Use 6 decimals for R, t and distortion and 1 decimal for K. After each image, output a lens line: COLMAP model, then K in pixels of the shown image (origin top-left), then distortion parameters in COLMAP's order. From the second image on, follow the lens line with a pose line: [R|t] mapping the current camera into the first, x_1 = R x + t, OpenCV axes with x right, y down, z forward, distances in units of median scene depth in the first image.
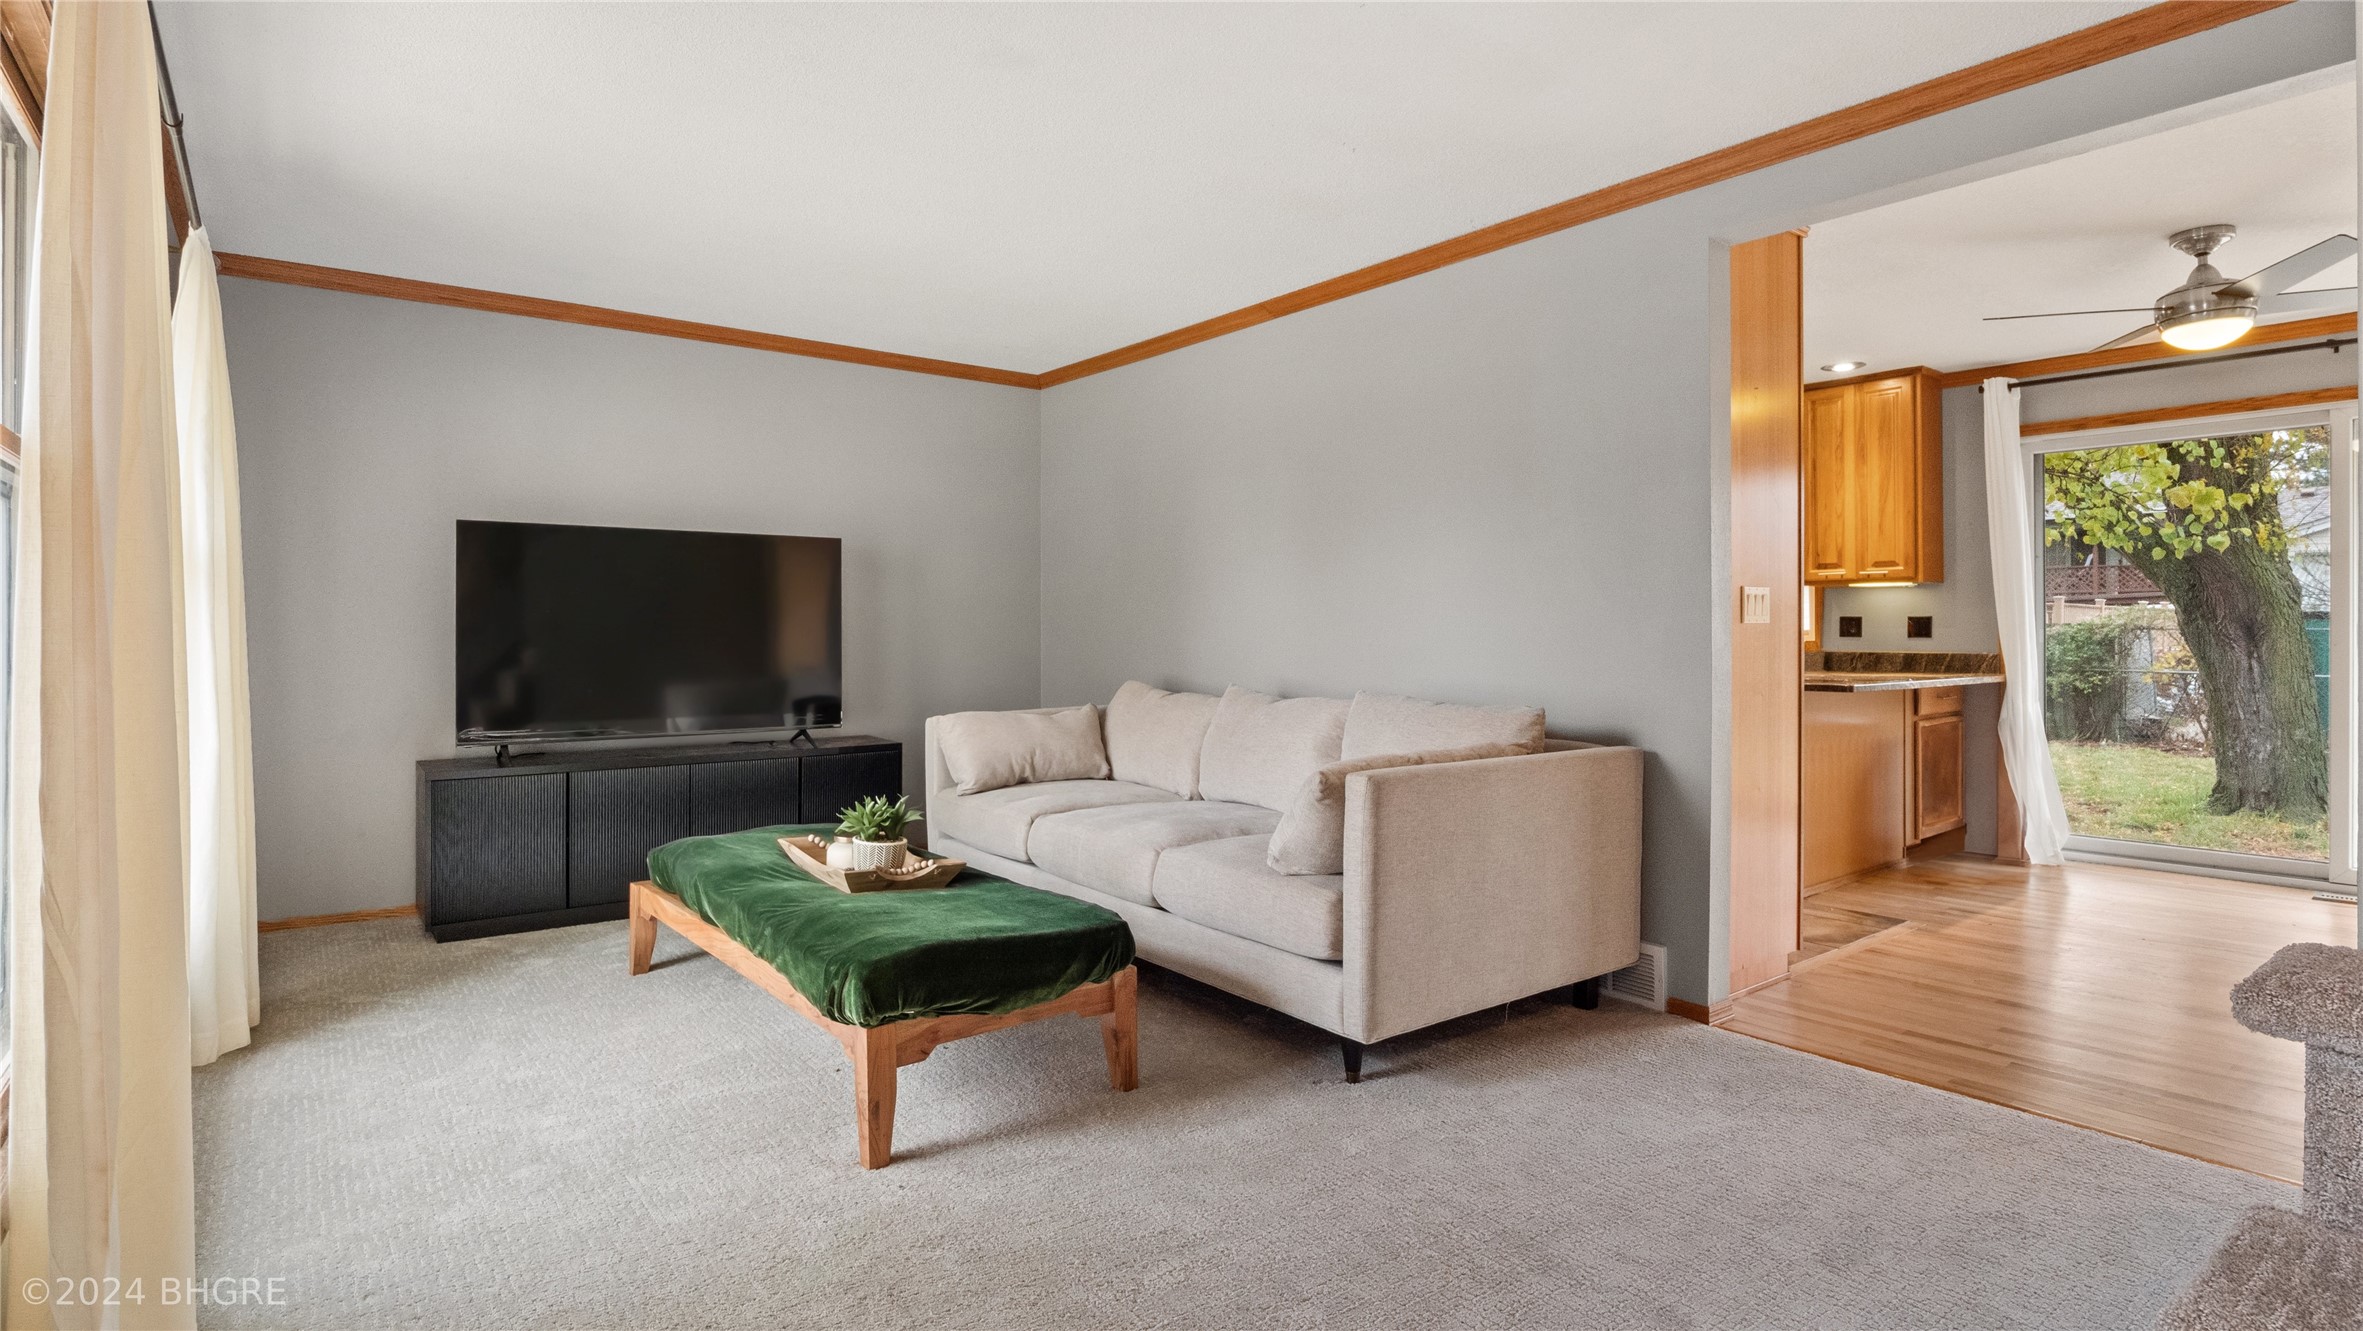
lens RADIAL K [[1174.8, 0, 1176.5], [0, 1174.8, 615.2], [0, 0, 1]] dist [-0.002106, -0.009298]
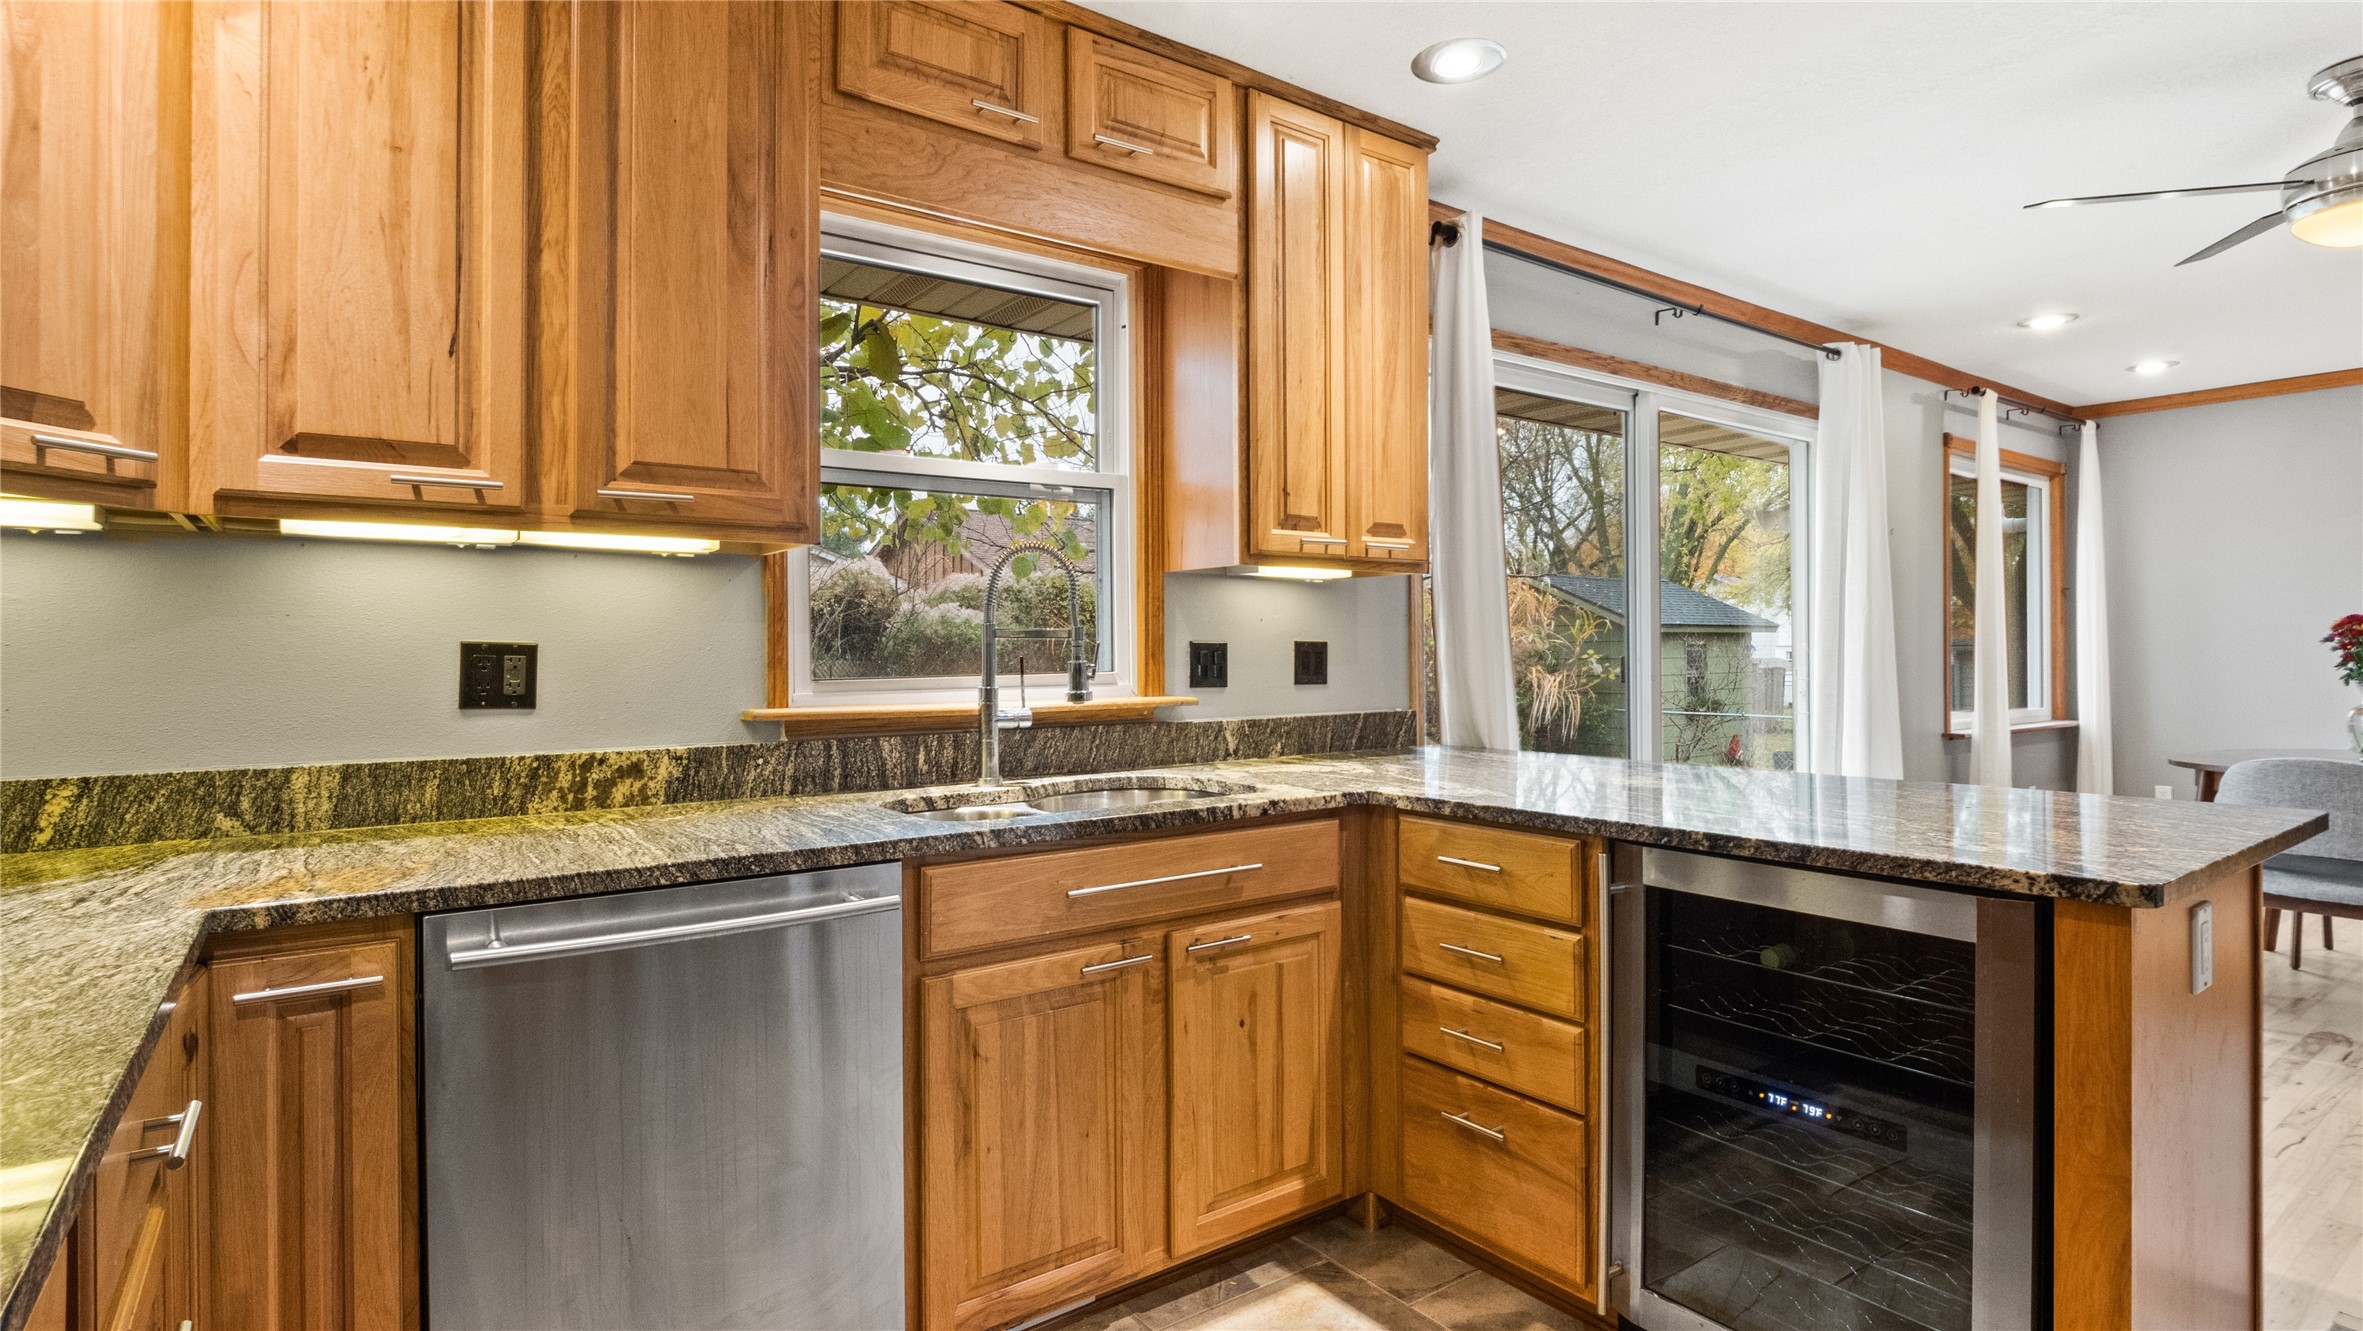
lens RADIAL K [[1174.8, 0, 1191.2], [0, 1174.8, 644.8], [0, 0, 1]] dist [-0.002106, -0.009298]
pose [[0.019019, -0.009145, 0.999777, 0.134917], [-0.008039, 0.999924, 0.009299, -0.001719], [-0.999787, -0.008214, 0.018944, 1.060422]]
